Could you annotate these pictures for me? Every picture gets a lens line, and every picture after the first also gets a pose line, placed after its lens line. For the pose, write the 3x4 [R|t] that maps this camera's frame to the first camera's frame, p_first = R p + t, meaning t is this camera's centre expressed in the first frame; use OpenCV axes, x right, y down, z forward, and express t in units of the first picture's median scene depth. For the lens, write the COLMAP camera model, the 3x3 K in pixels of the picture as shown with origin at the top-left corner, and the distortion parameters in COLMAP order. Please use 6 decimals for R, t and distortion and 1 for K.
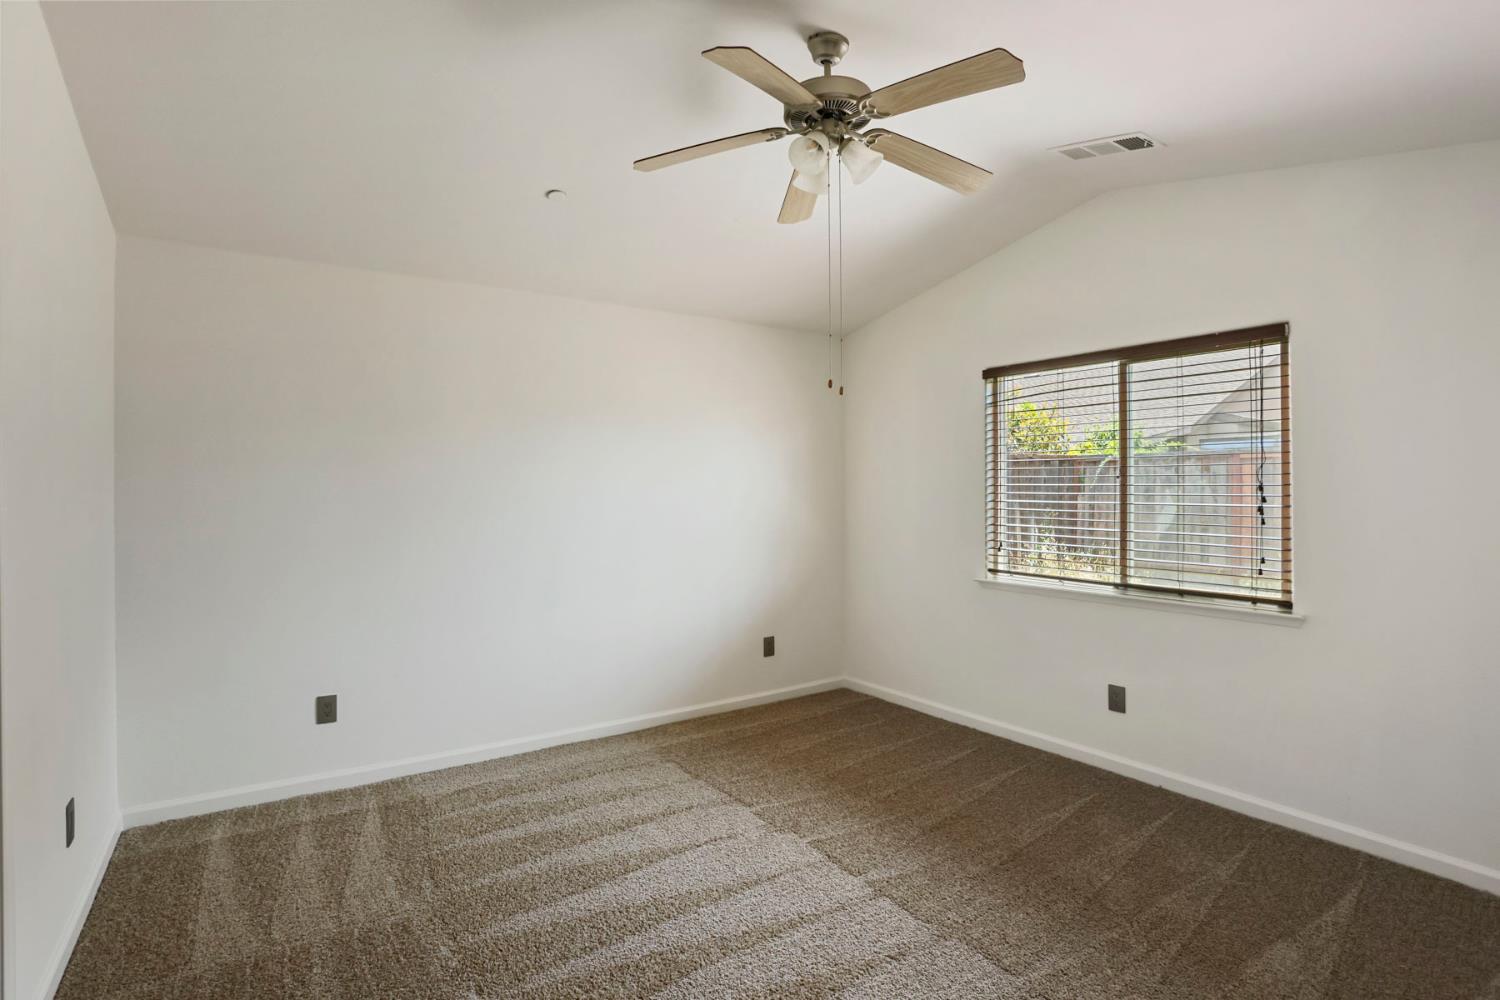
lens RADIAL K [[738.3, 0, 724.2], [0, 738.3, 497.1], [0, 0, 1]] dist [-0.052344, 0.019222]
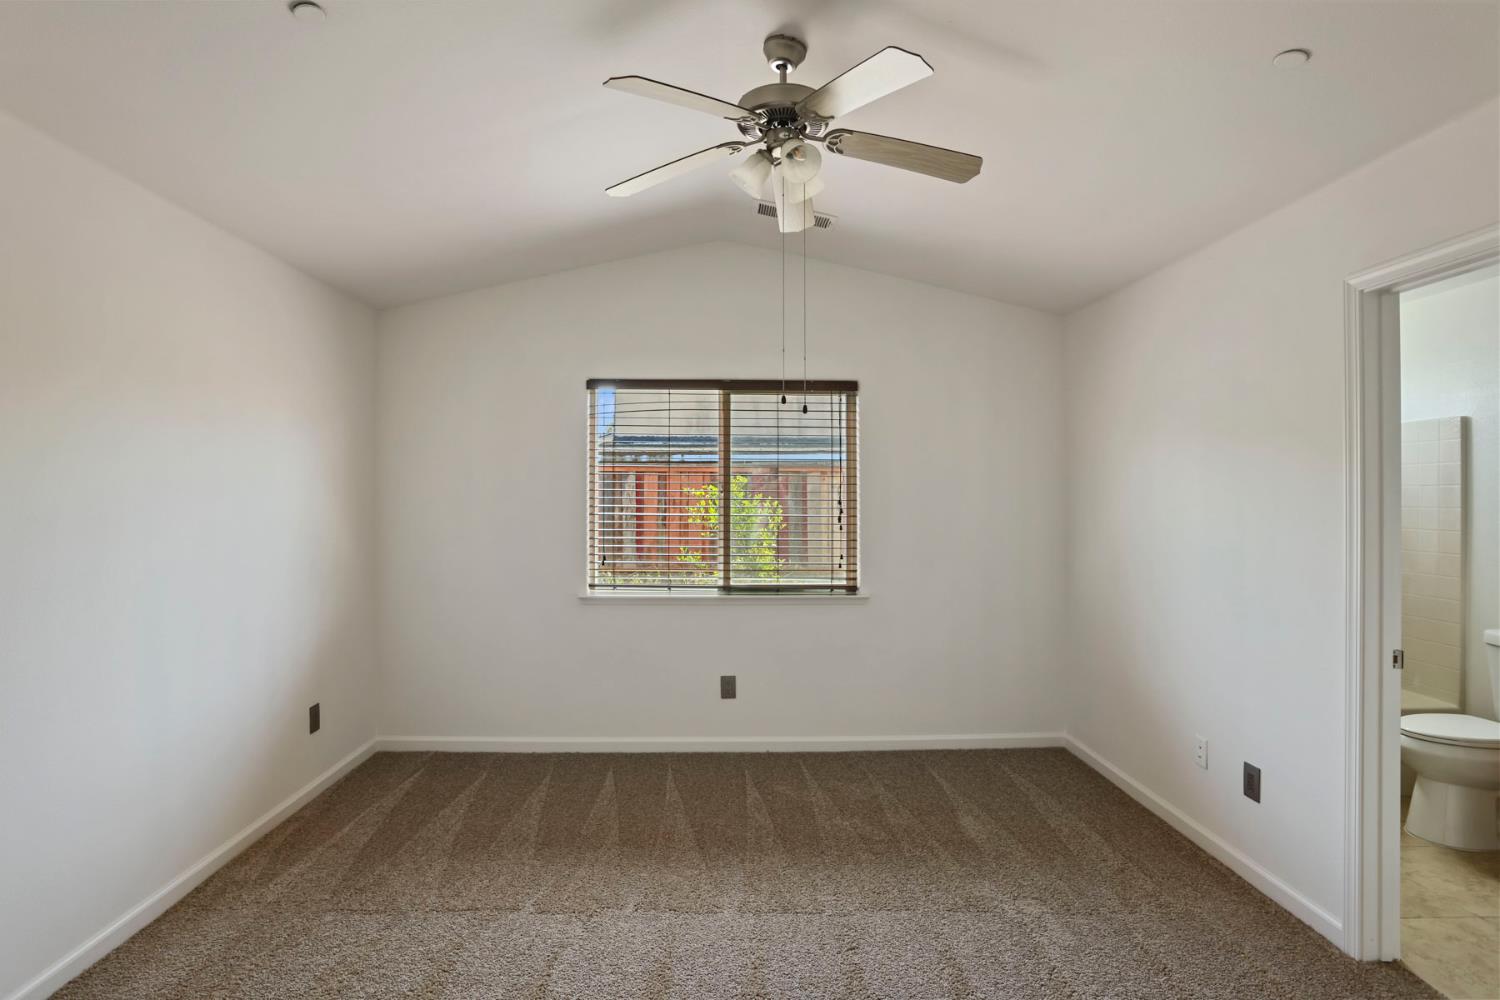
lens RADIAL K [[785.3, 0, 763.9], [0, 785.3, 498.9], [0, 0, 1]] dist [-0.028617, 0.001758]
pose [[0.532426, 0.003351, 0.846470, -0.468129], [0.003079, 0.999978, -0.005895, -0.009967], [-0.846471, 0.005745, 0.532403, 0.292057]]
